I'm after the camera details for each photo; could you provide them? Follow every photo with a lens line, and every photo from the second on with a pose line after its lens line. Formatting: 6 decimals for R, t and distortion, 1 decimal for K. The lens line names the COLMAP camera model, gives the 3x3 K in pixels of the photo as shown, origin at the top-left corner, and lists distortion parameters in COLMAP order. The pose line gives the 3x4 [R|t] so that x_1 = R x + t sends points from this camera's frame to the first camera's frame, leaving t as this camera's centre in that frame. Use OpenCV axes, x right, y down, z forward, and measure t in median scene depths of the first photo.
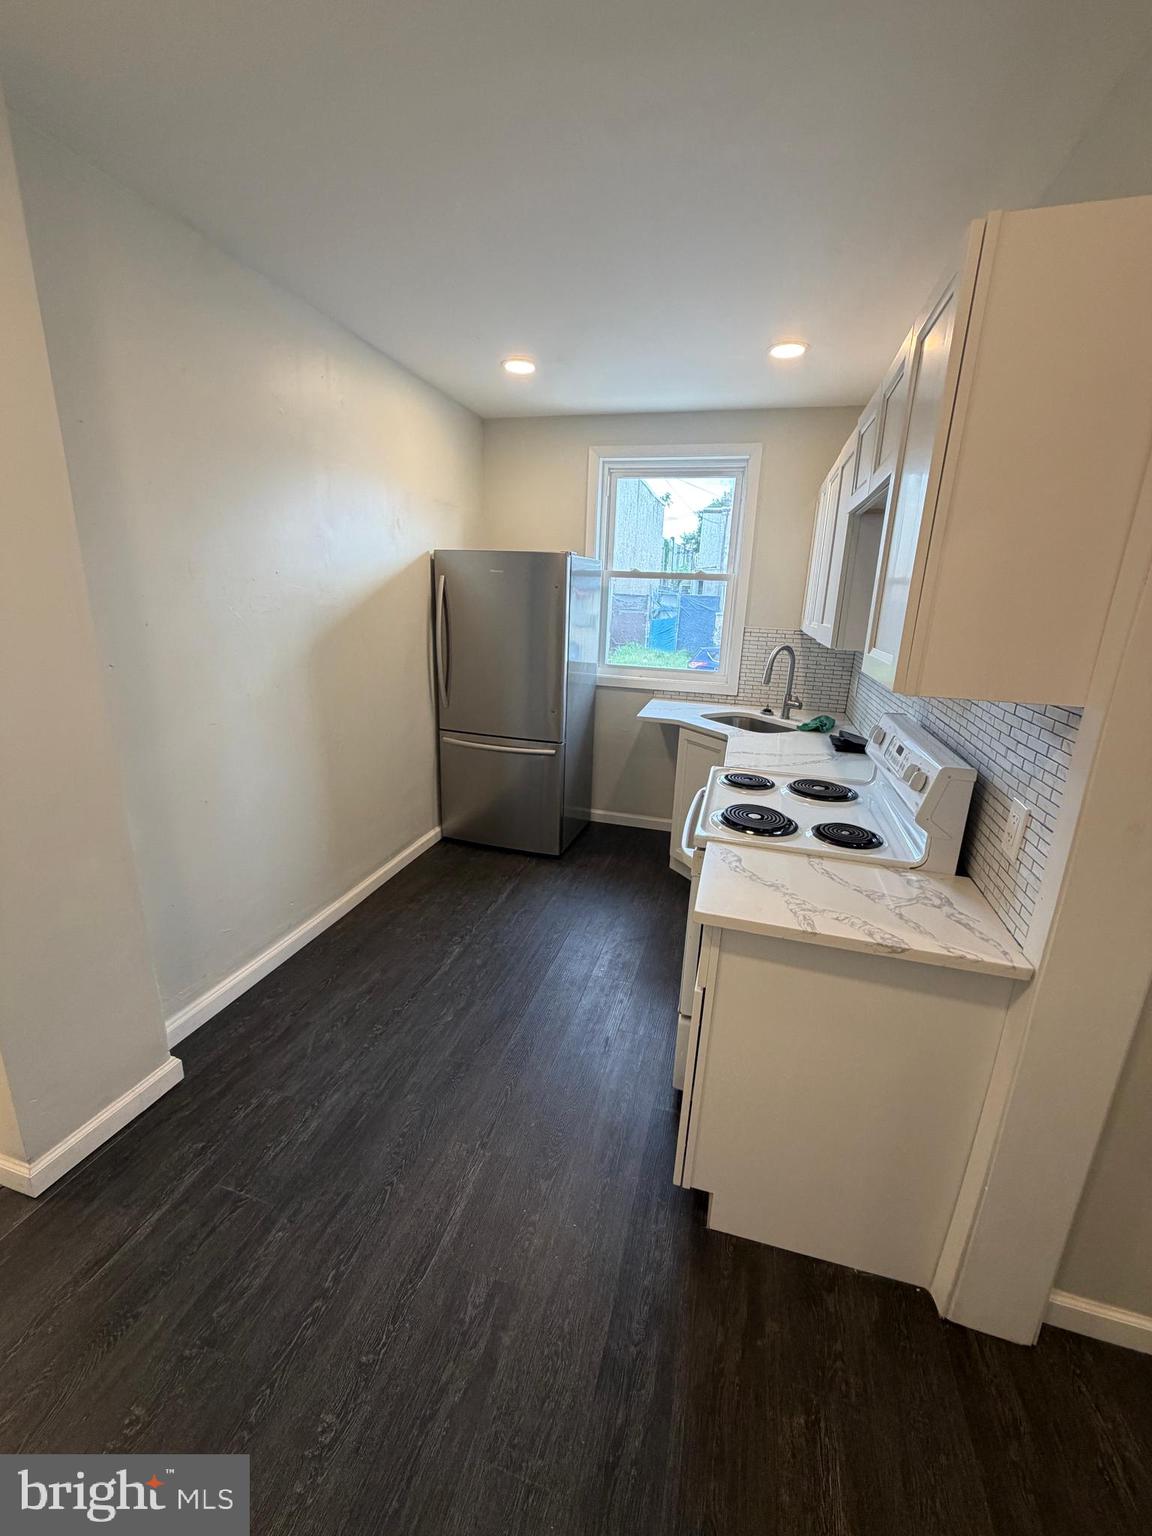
lens RADIAL K [[612.4, 0, 578.1], [0, 612.4, 763.6], [0, 0, 1]] dist [0.000474, 0.000151]
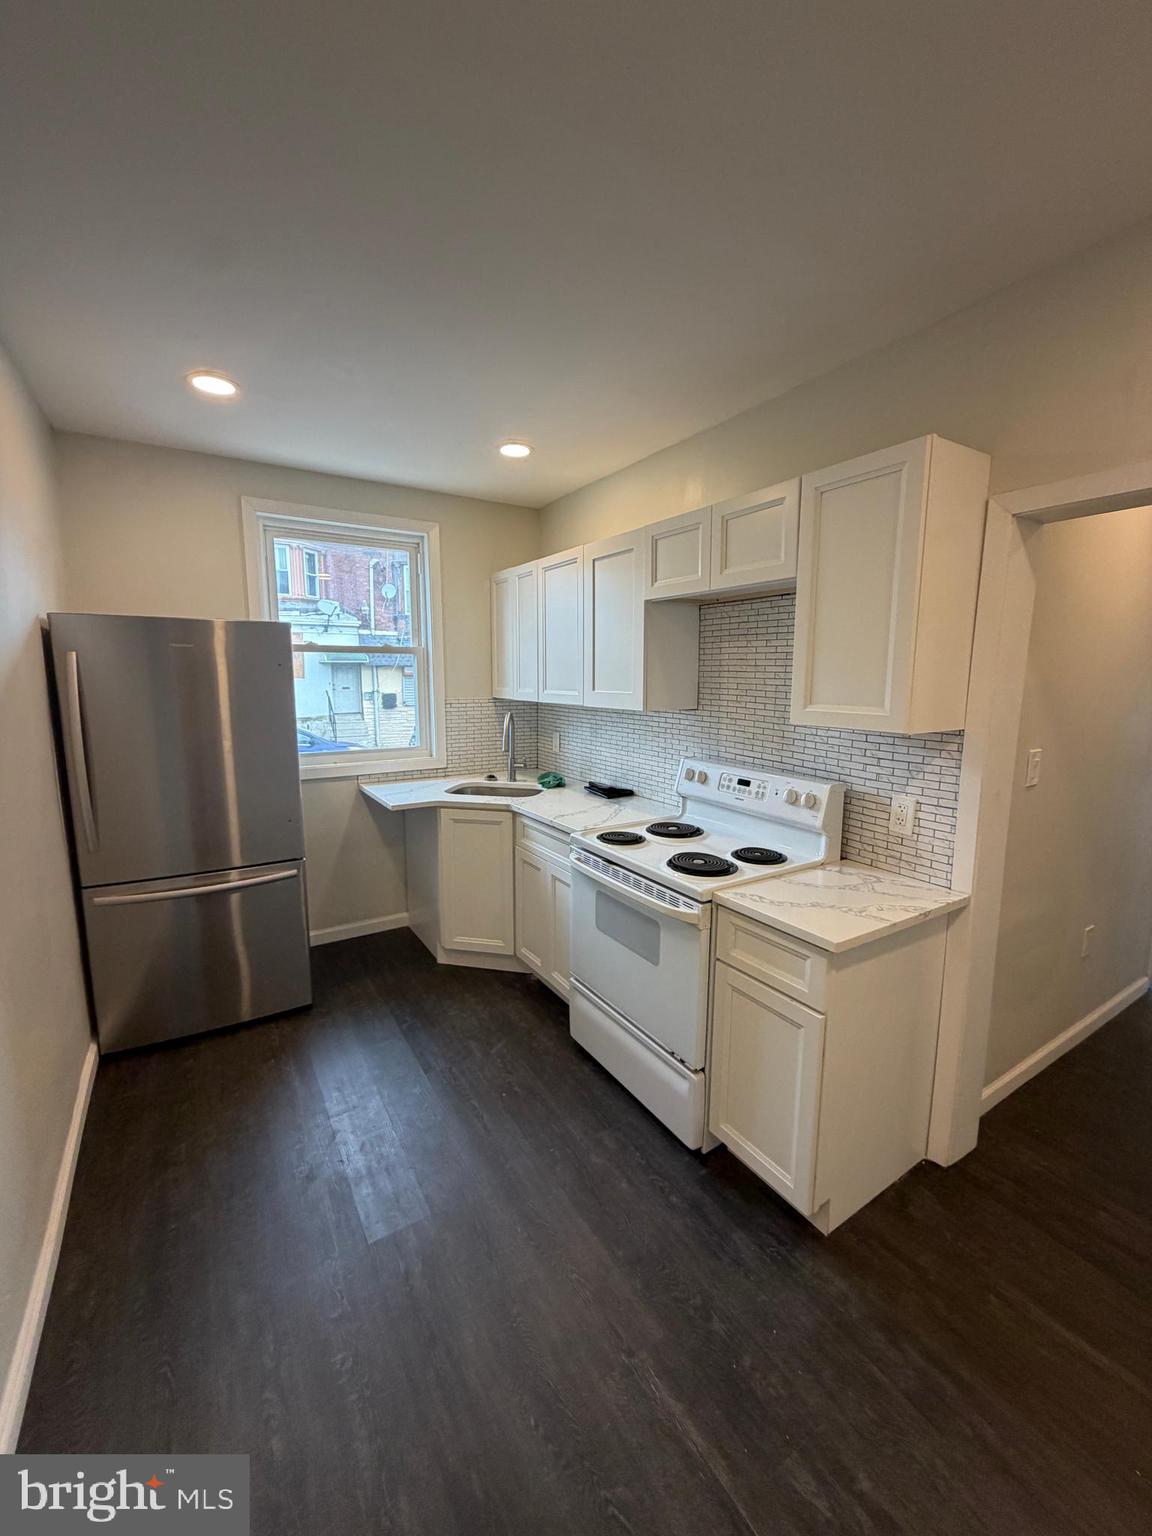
lens RADIAL K [[612.4, 0, 578.1], [0, 612.4, 763.6], [0, 0, 1]] dist [0.000474, 0.000151]
pose [[0.671615, -0.142731, 0.727022, -0.534693], [0.218681, 0.975740, -0.010455, -0.103487], [-0.707893, 0.166007, 0.686534, 0.299430]]
